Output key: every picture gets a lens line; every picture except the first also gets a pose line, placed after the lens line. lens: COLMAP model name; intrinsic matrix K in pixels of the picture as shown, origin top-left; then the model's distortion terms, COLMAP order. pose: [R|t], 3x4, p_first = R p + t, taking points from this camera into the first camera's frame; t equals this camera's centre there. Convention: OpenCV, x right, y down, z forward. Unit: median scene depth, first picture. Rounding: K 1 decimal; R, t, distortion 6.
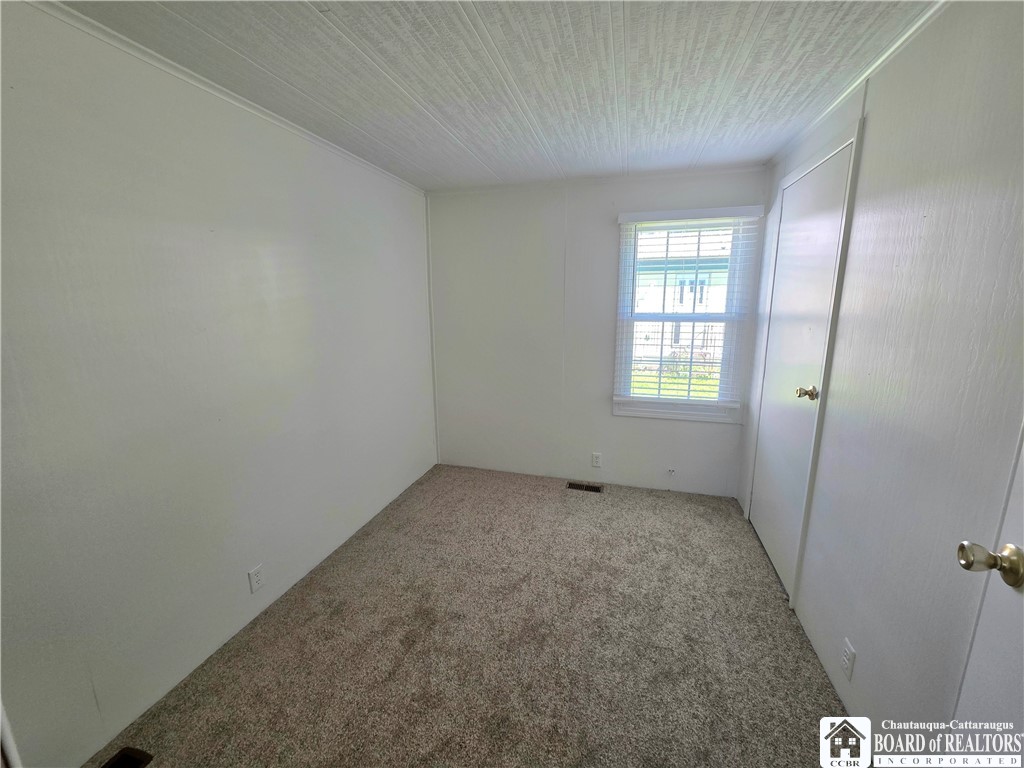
lens RADIAL K [[410.5, 0, 513.0], [0, 410.5, 378.9], [0, 0, 1]] dist [0.000285, -0.000456]
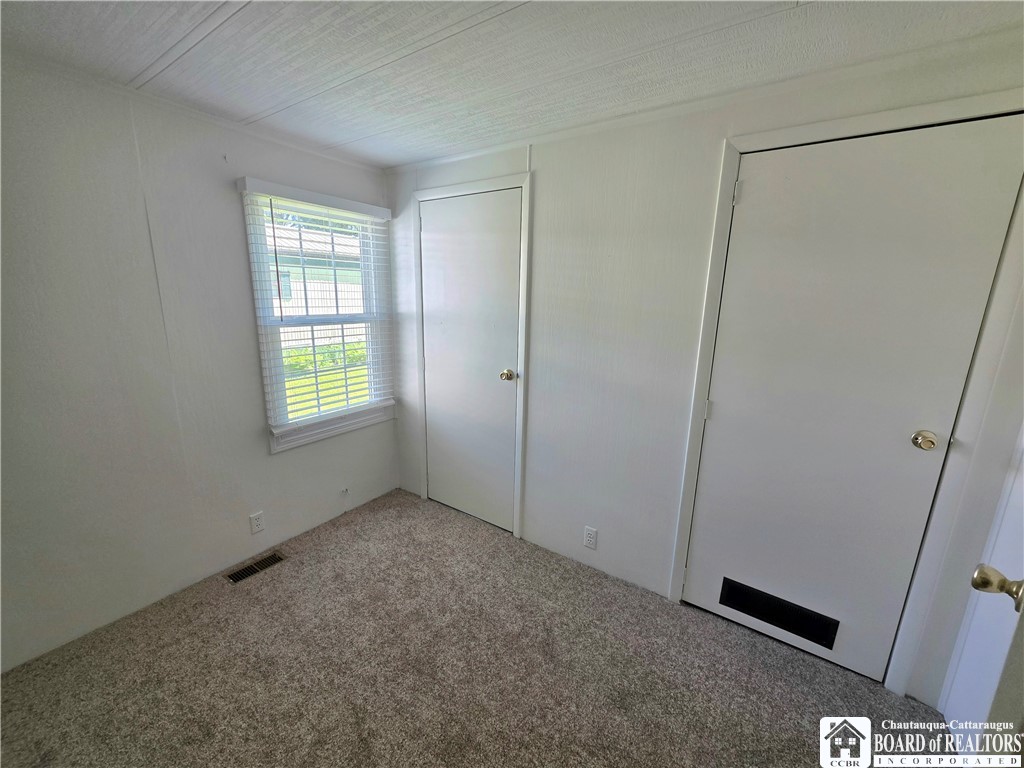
lens RADIAL K [[409.6, 0, 510.4], [0, 409.6, 384.6], [0, 0, 1]] dist [-0.000719, -0.000372]
pose [[0.313095, -0.192914, 0.929923, -0.316967], [0.160290, 0.975840, 0.148472, -0.084523], [-0.936098, 0.102571, 0.336452, 0.366250]]
